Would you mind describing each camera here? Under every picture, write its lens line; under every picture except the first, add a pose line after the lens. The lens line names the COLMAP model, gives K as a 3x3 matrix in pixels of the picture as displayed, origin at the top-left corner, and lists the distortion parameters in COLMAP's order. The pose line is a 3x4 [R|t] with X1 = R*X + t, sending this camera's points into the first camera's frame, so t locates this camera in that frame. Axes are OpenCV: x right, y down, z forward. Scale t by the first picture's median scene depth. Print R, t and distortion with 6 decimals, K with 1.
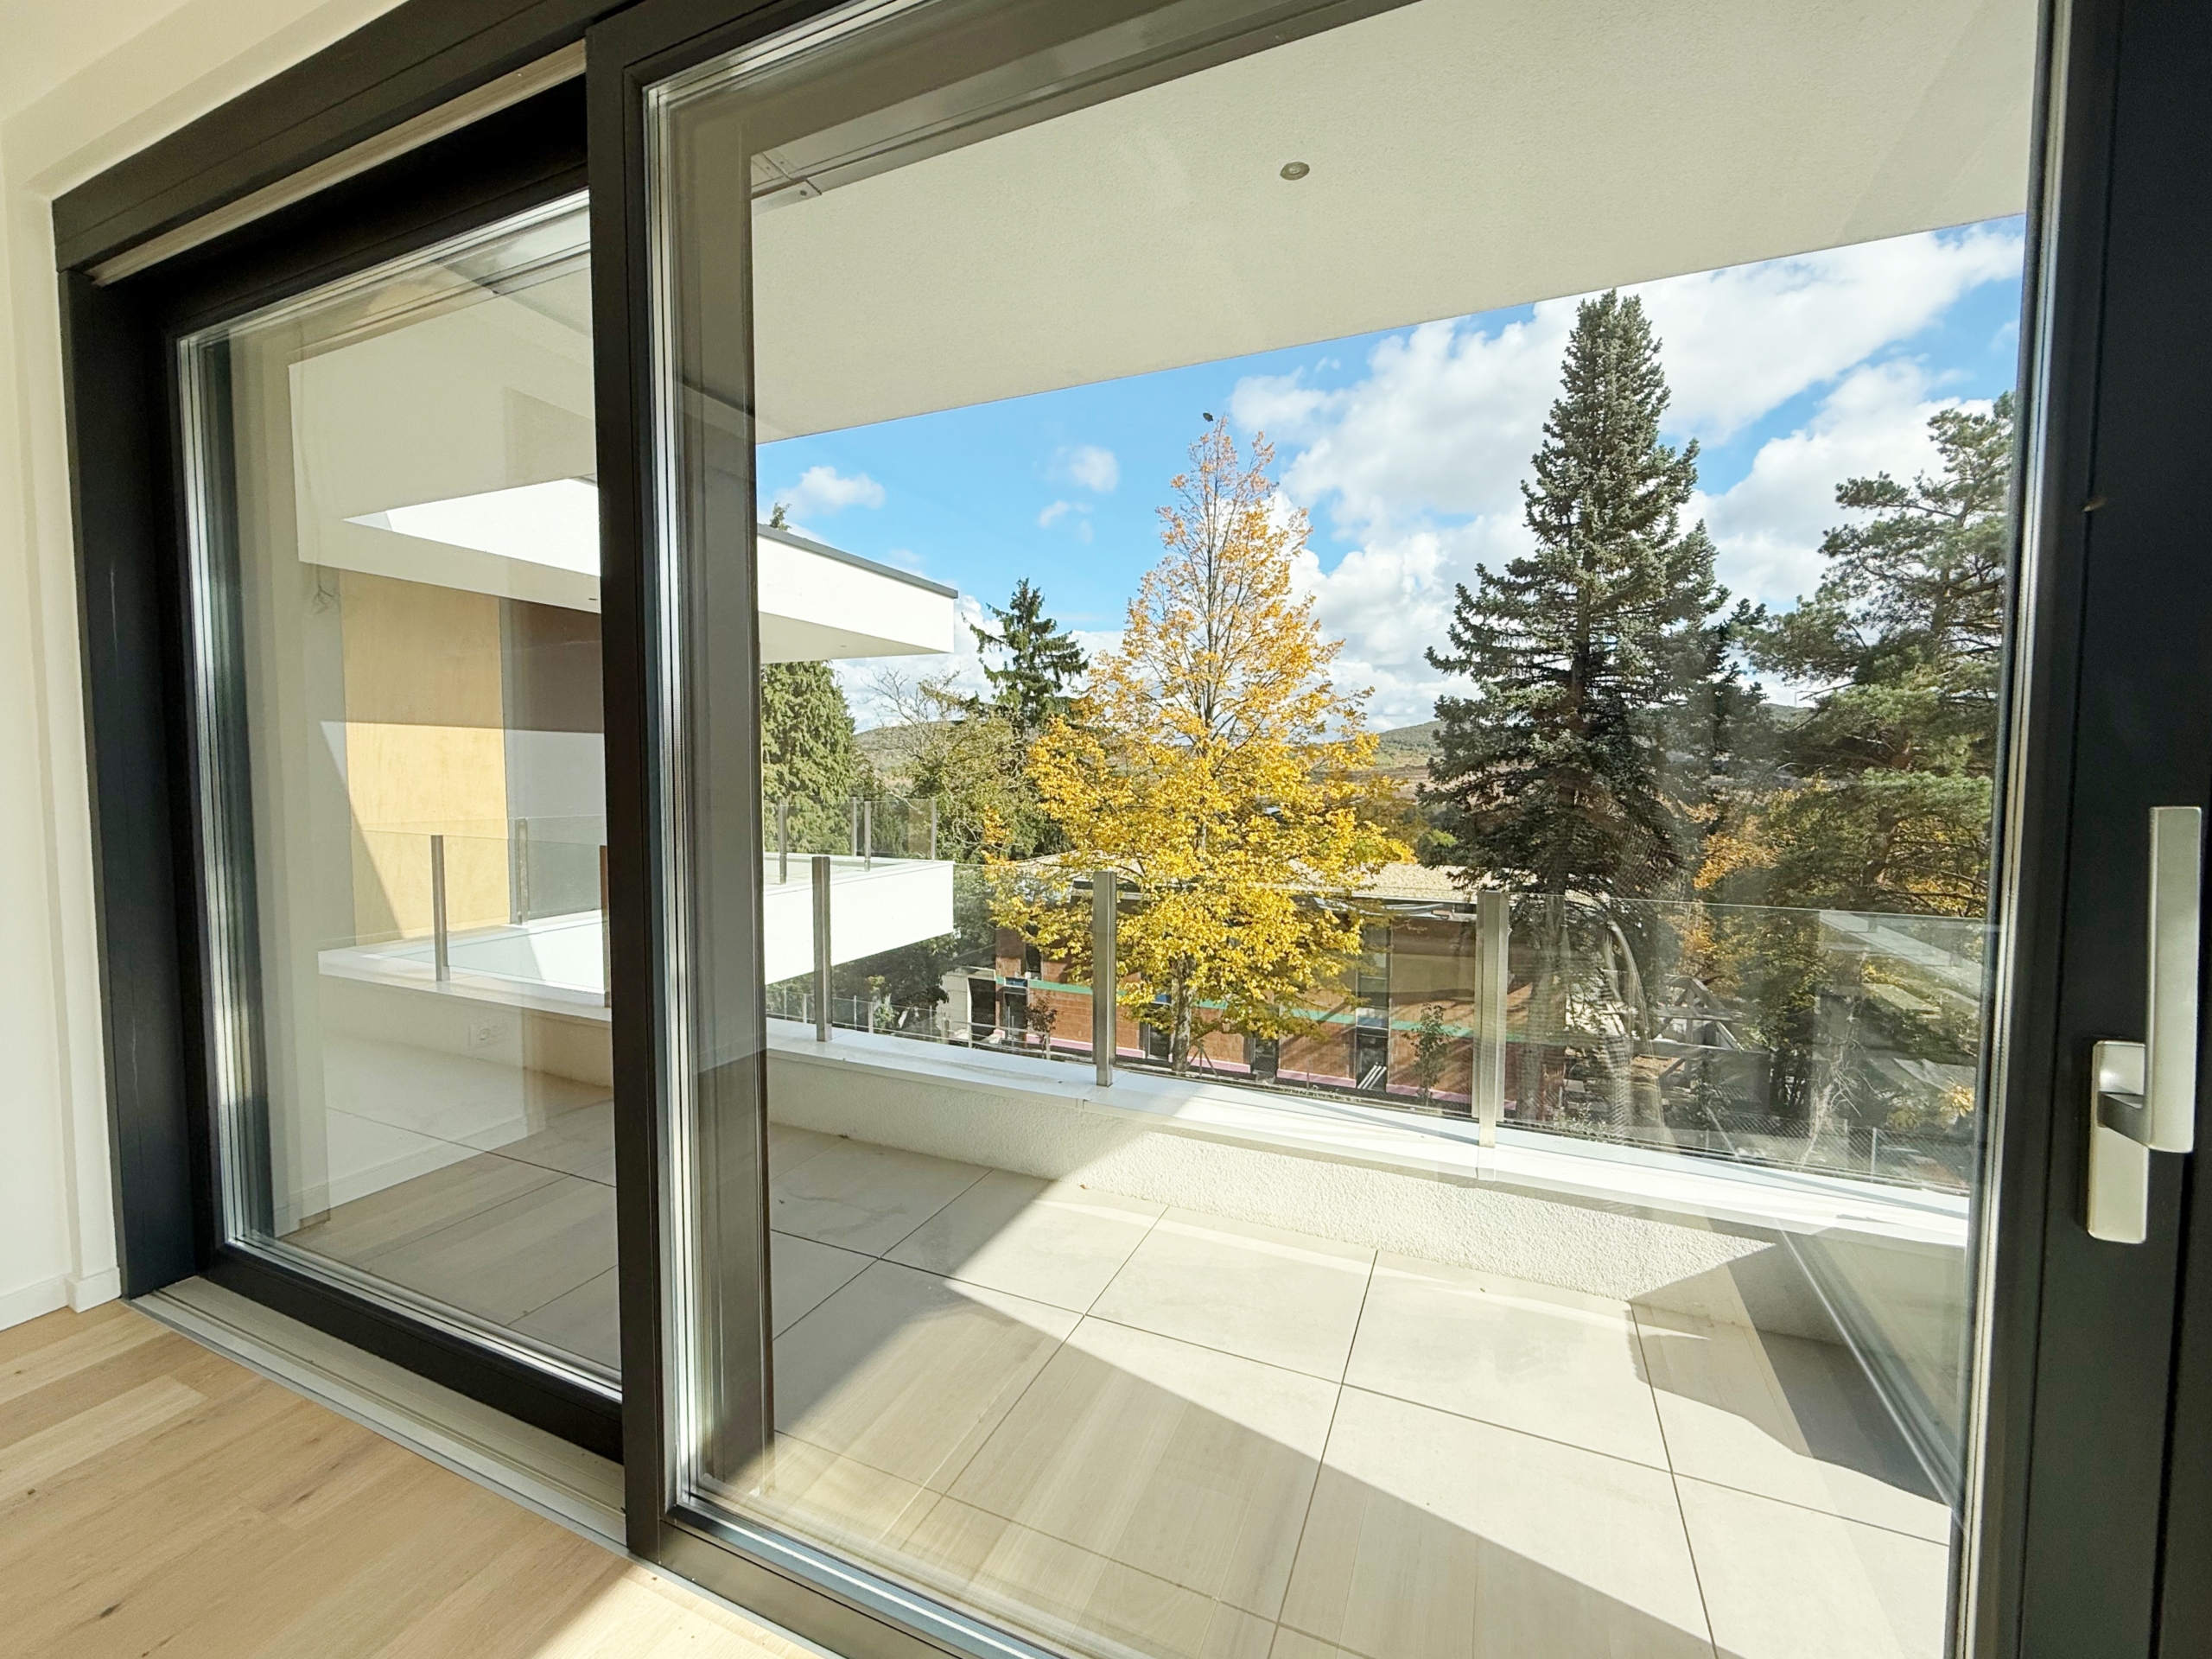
lens RADIAL K [[885.3, 0, 1111.0], [0, 885.3, 820.5], [0, 0, 1]] dist [0.000495, 0.000254]
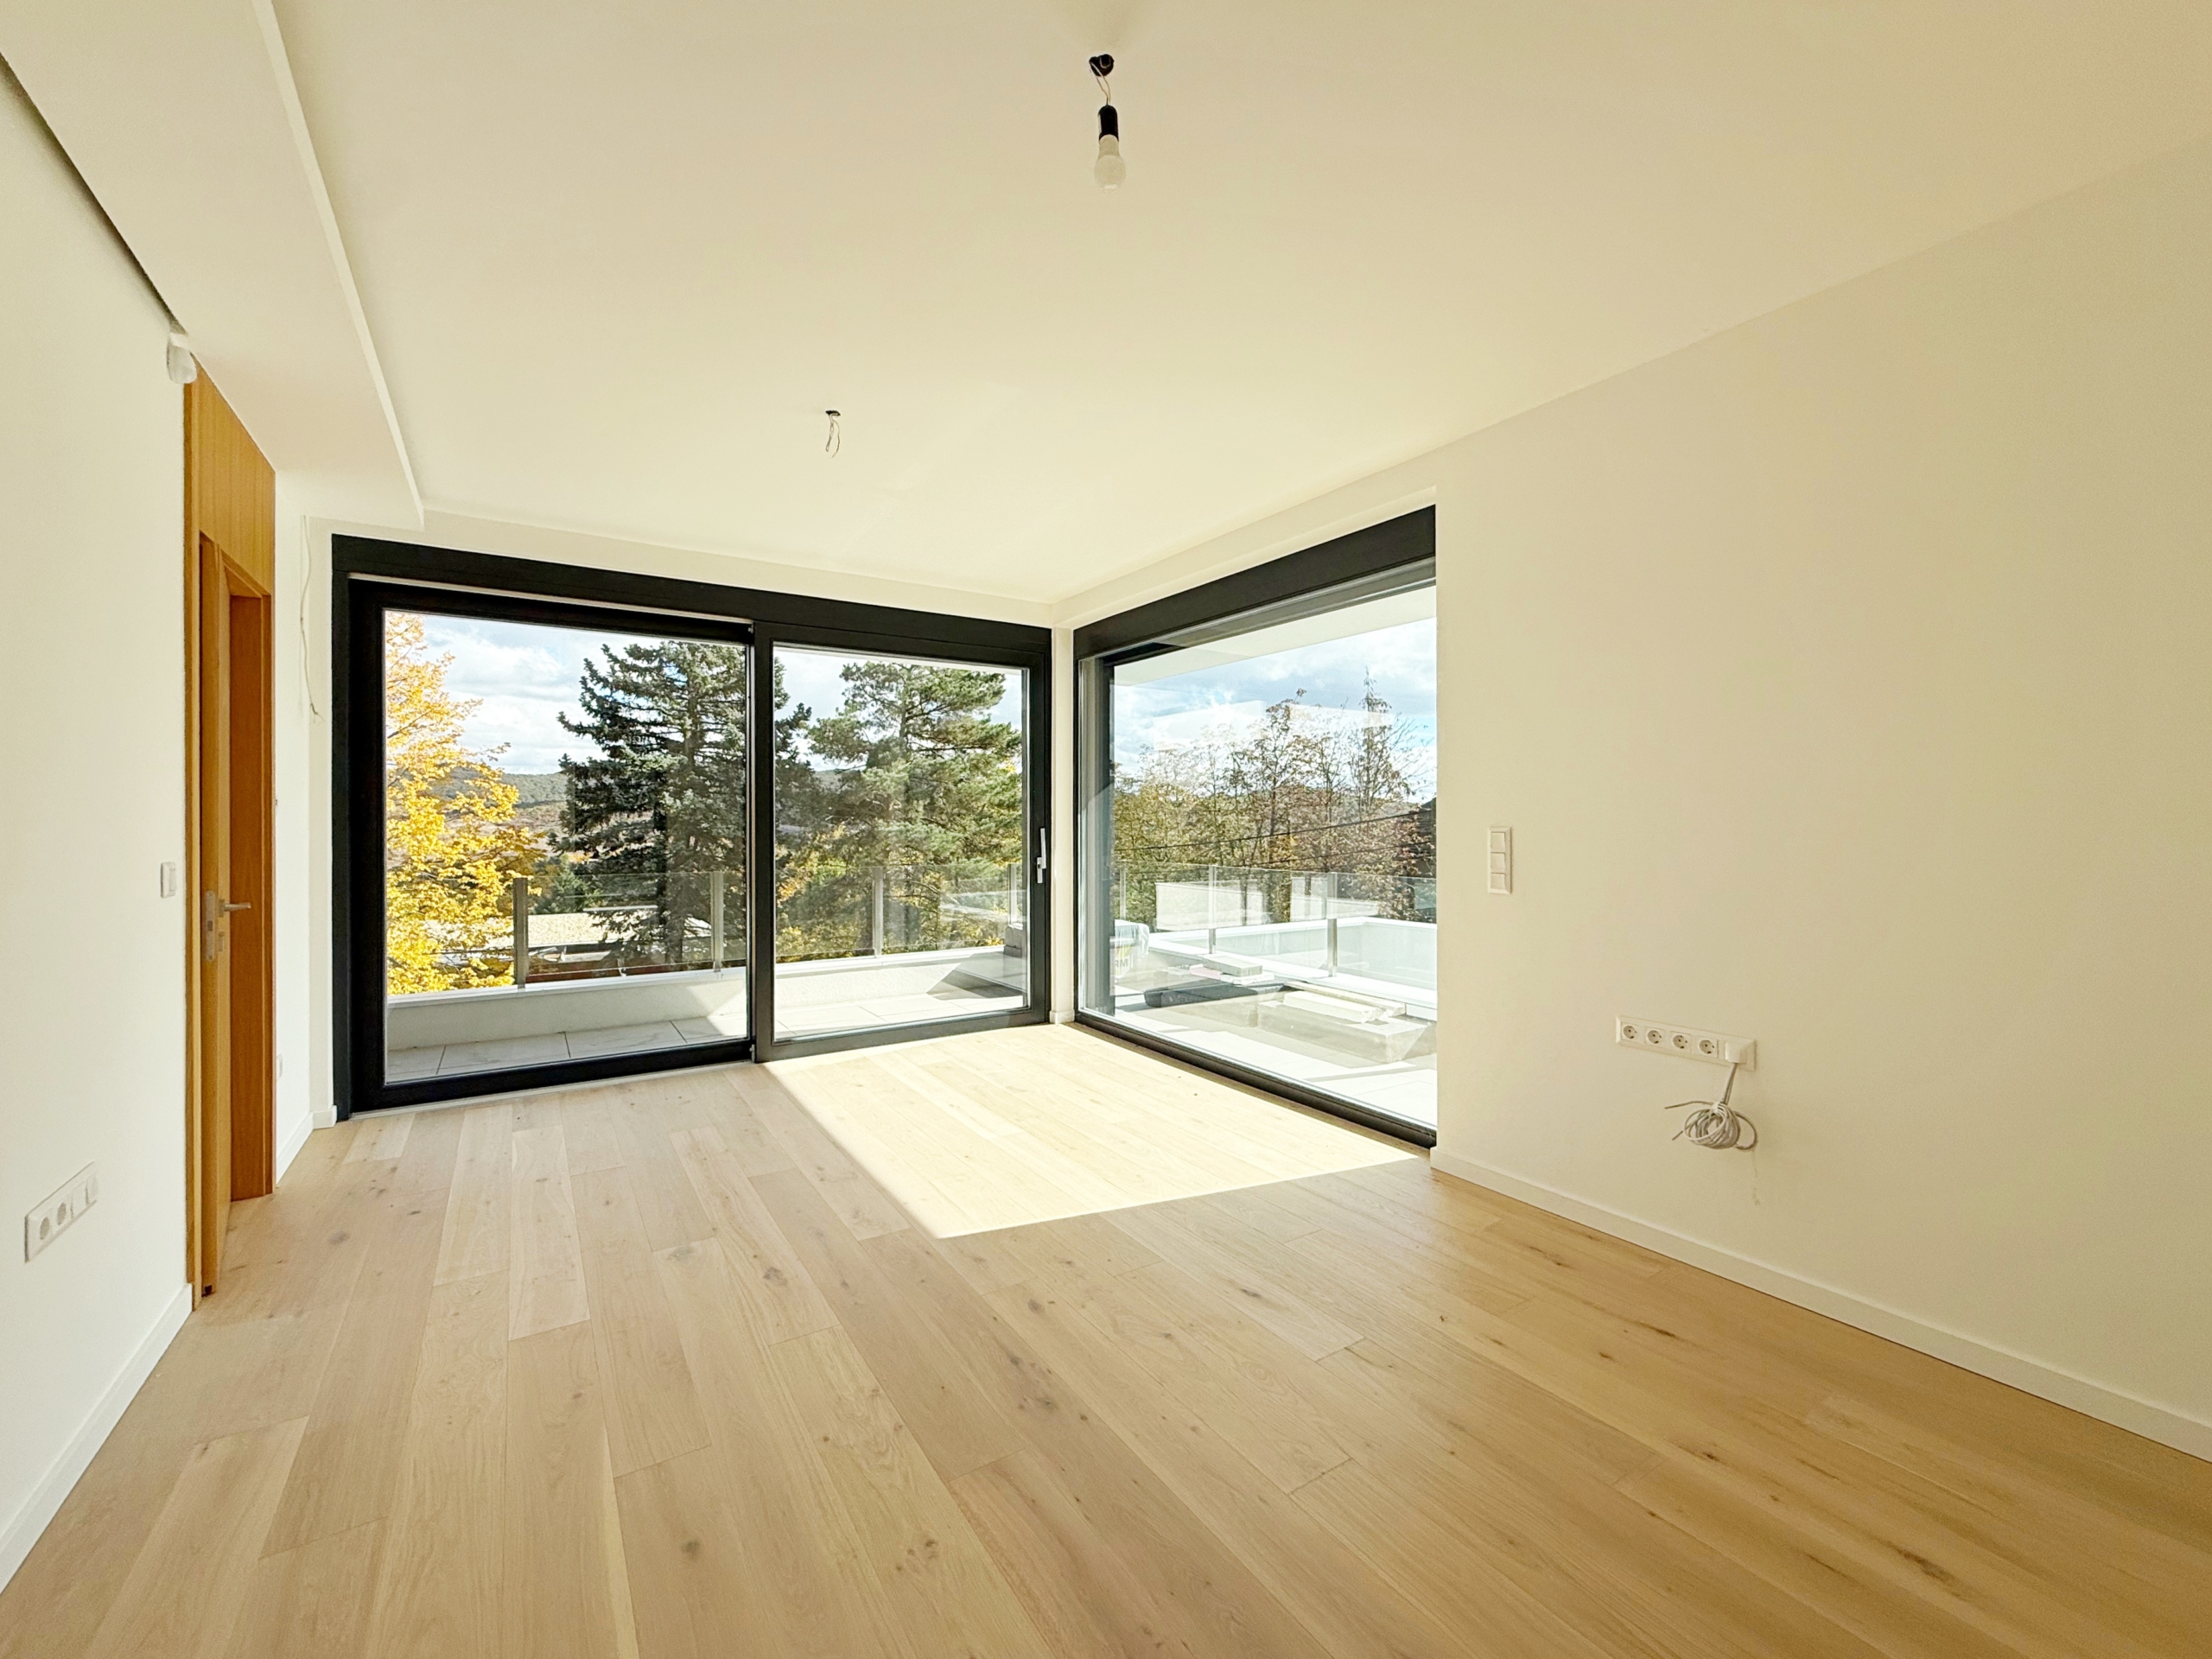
lens RADIAL K [[885.3, 0, 1106.0], [0, 885.3, 824.6], [0, 0, 1]] dist [0.000495, 0.000254]
pose [[0.541851, -0.008965, 0.840427, -0.203928], [0.051346, 0.998428, -0.022454, 0.005821], [-0.838905, 0.055319, 0.541460, -0.166182]]
